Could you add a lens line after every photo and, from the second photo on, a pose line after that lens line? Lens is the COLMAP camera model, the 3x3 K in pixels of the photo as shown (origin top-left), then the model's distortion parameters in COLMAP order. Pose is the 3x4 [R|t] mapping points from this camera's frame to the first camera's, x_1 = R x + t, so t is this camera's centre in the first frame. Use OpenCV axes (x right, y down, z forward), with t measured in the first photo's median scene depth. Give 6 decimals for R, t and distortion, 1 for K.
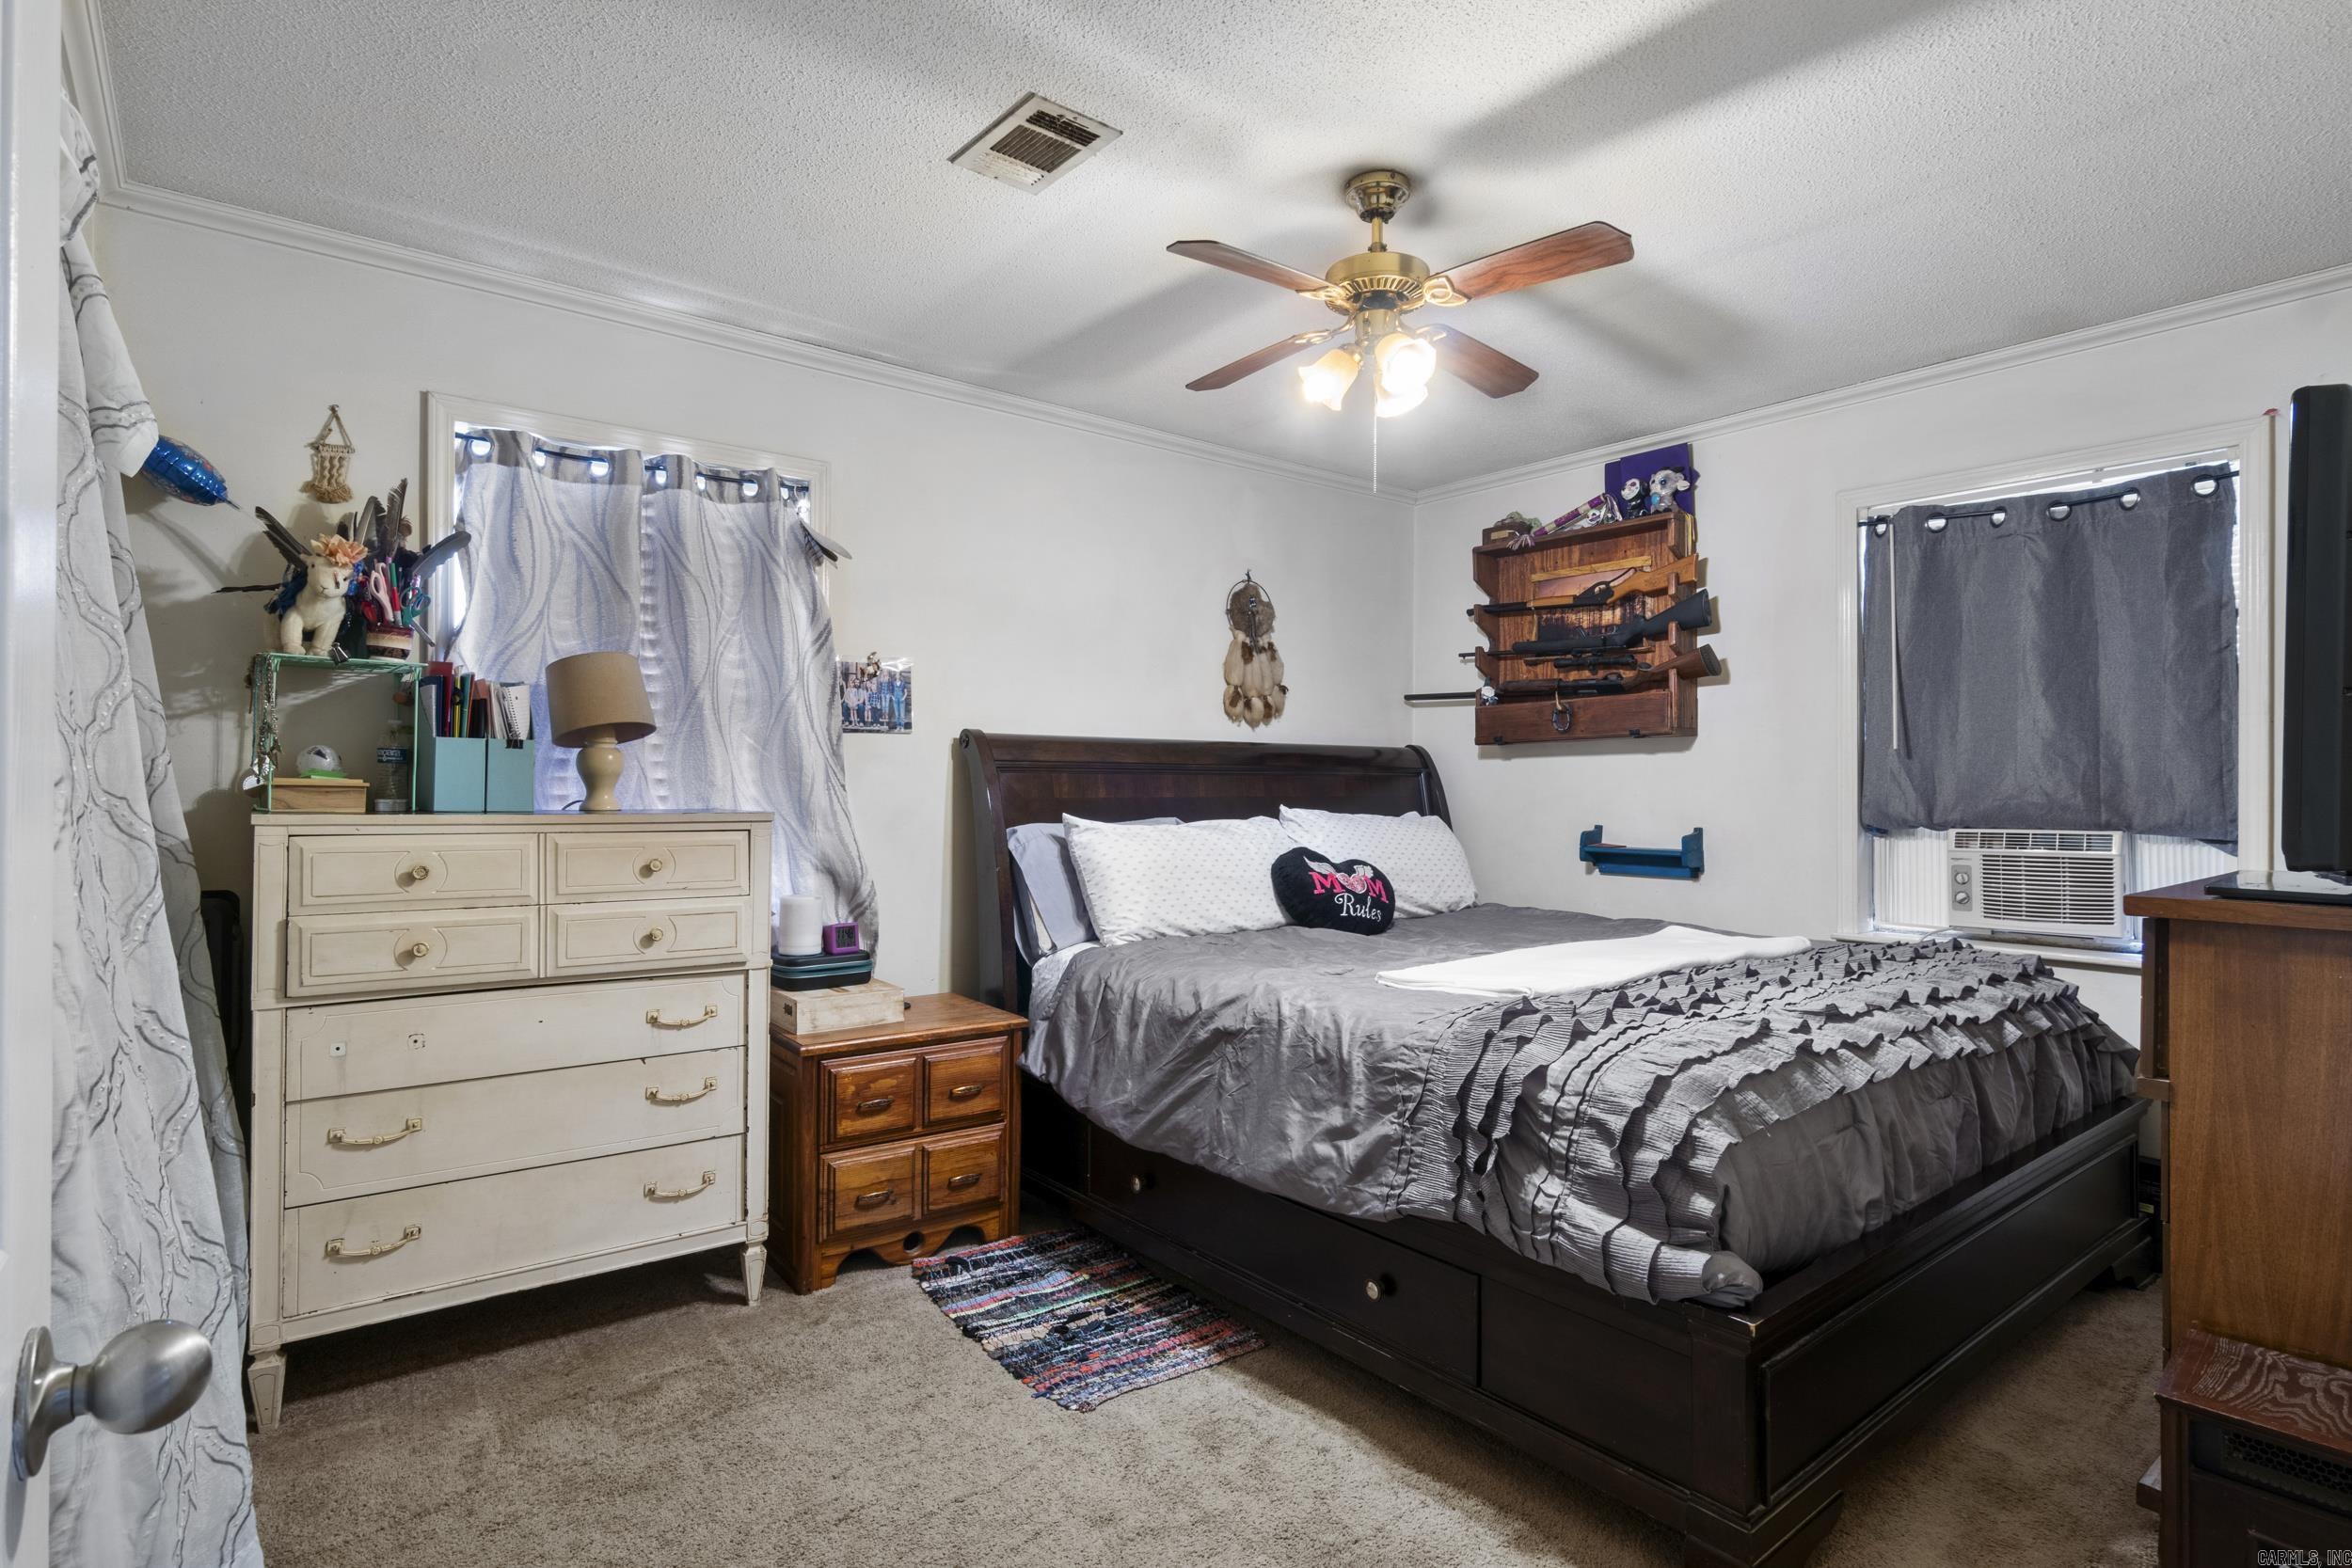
lens RADIAL K [[1203.5, 0, 1151.8], [0, 1203.5, 783.5], [0, 0, 1]] dist [-0.006573, 0.003637]
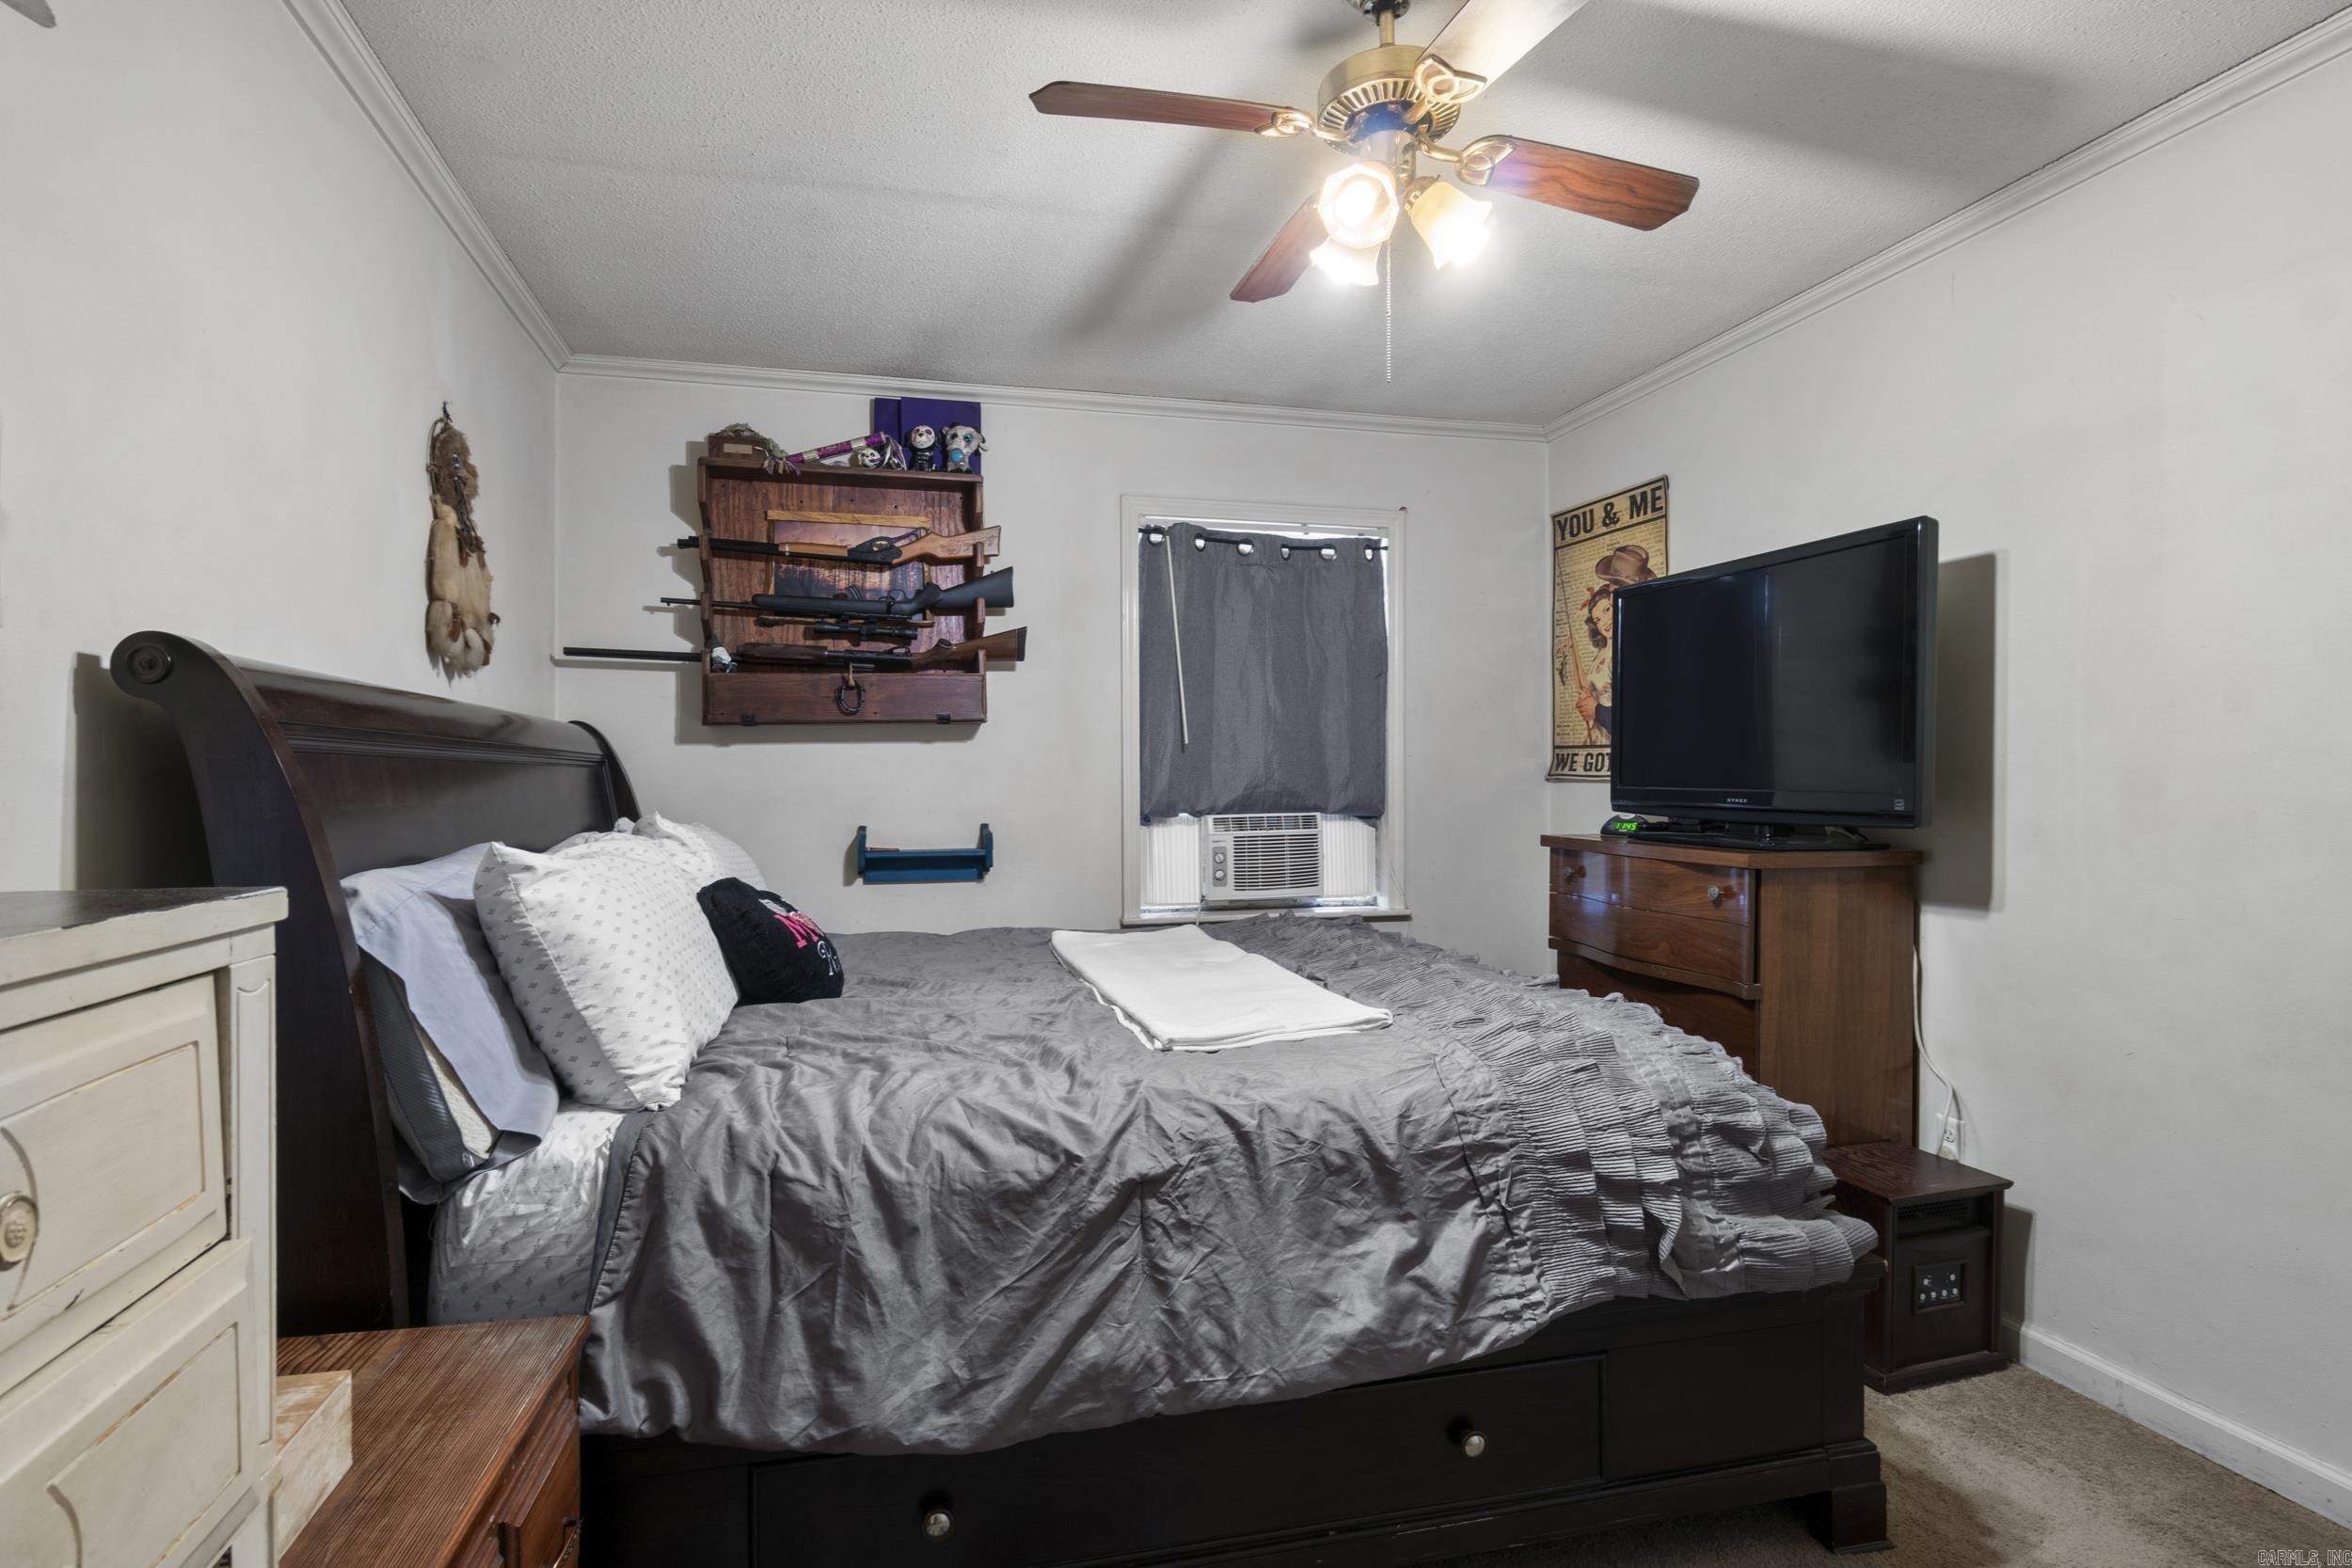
lens RADIAL K [[1203.5, 0, 1166.3], [0, 1203.5, 778.1], [0, 0, 1]] dist [-0.006573, 0.003637]
pose [[0.394859, -0.003177, 0.918736, -0.373282], [0.003923, 0.999991, 0.001772, 0.000423], [-0.918733, 0.002904, 0.394868, 0.561904]]
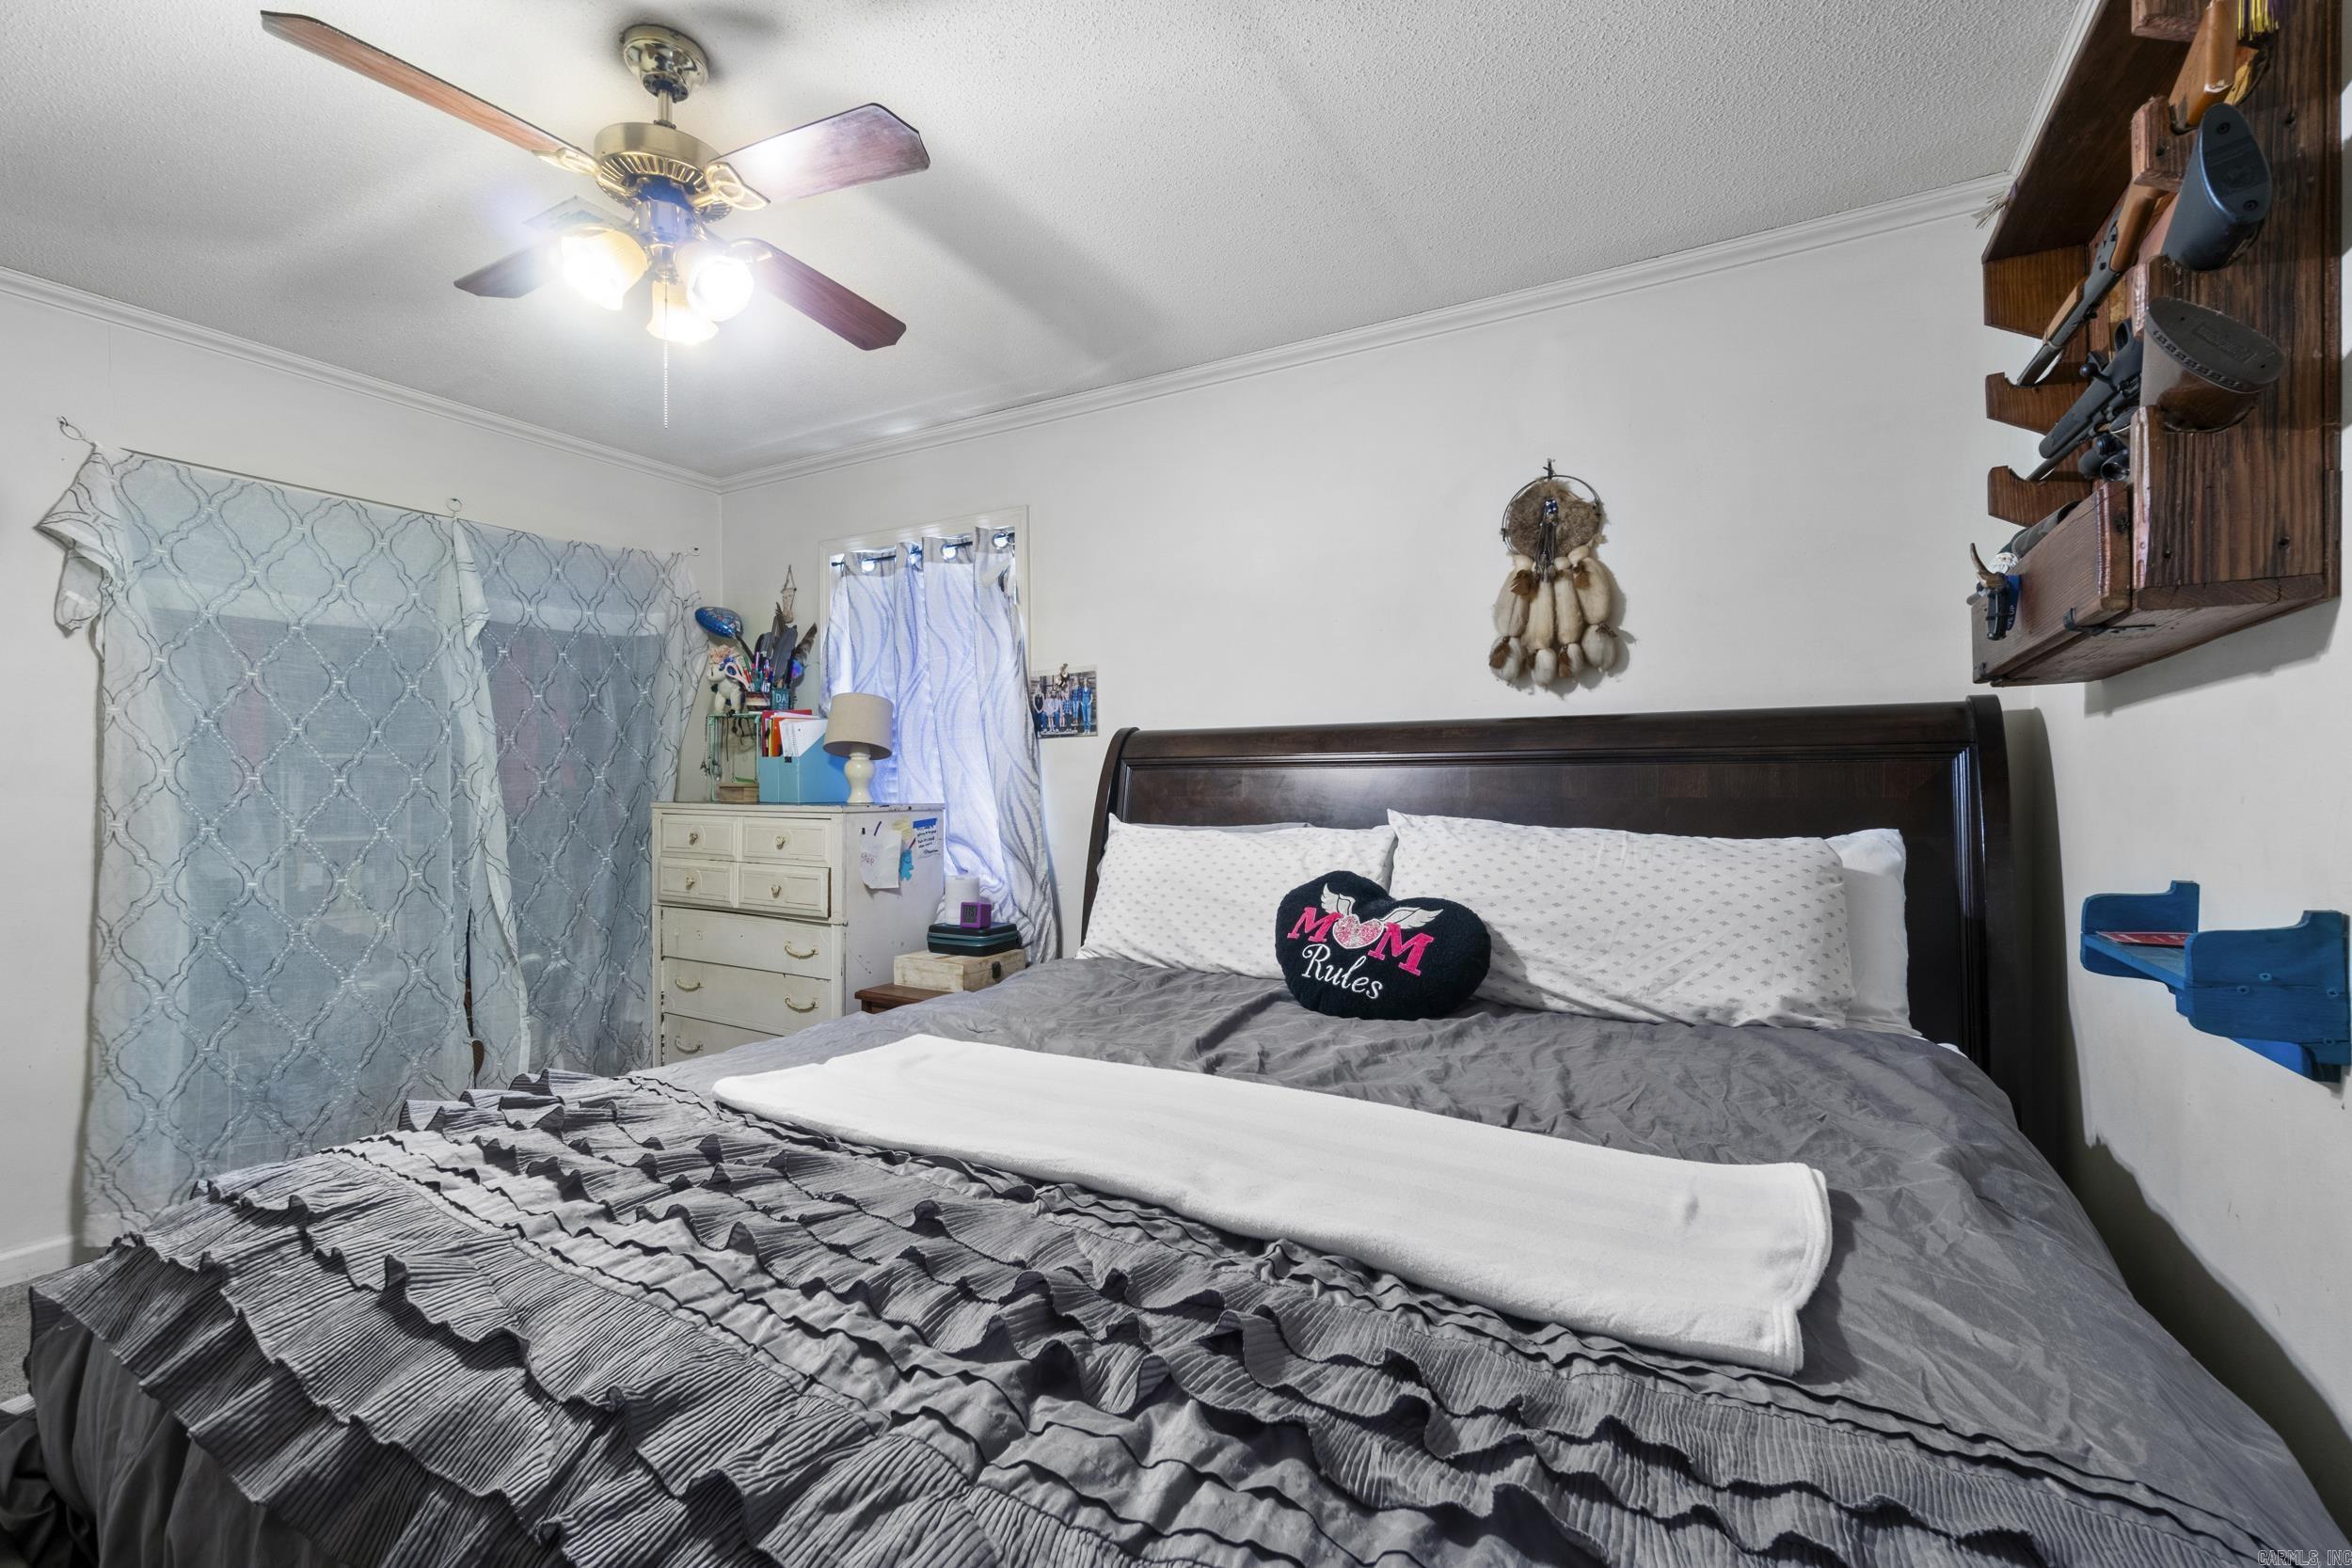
lens RADIAL K [[1026.5, 0, 1189.6], [0, 1026.5, 787.2], [0, 0, 1]] dist [-0.006815, 0.000829]
pose [[0.365539, -0.008464, -0.930757, 0.656035], [0.001227, 0.999962, -0.008612, 0.011303], [0.930795, 0.002006, 0.365536, 0.737841]]
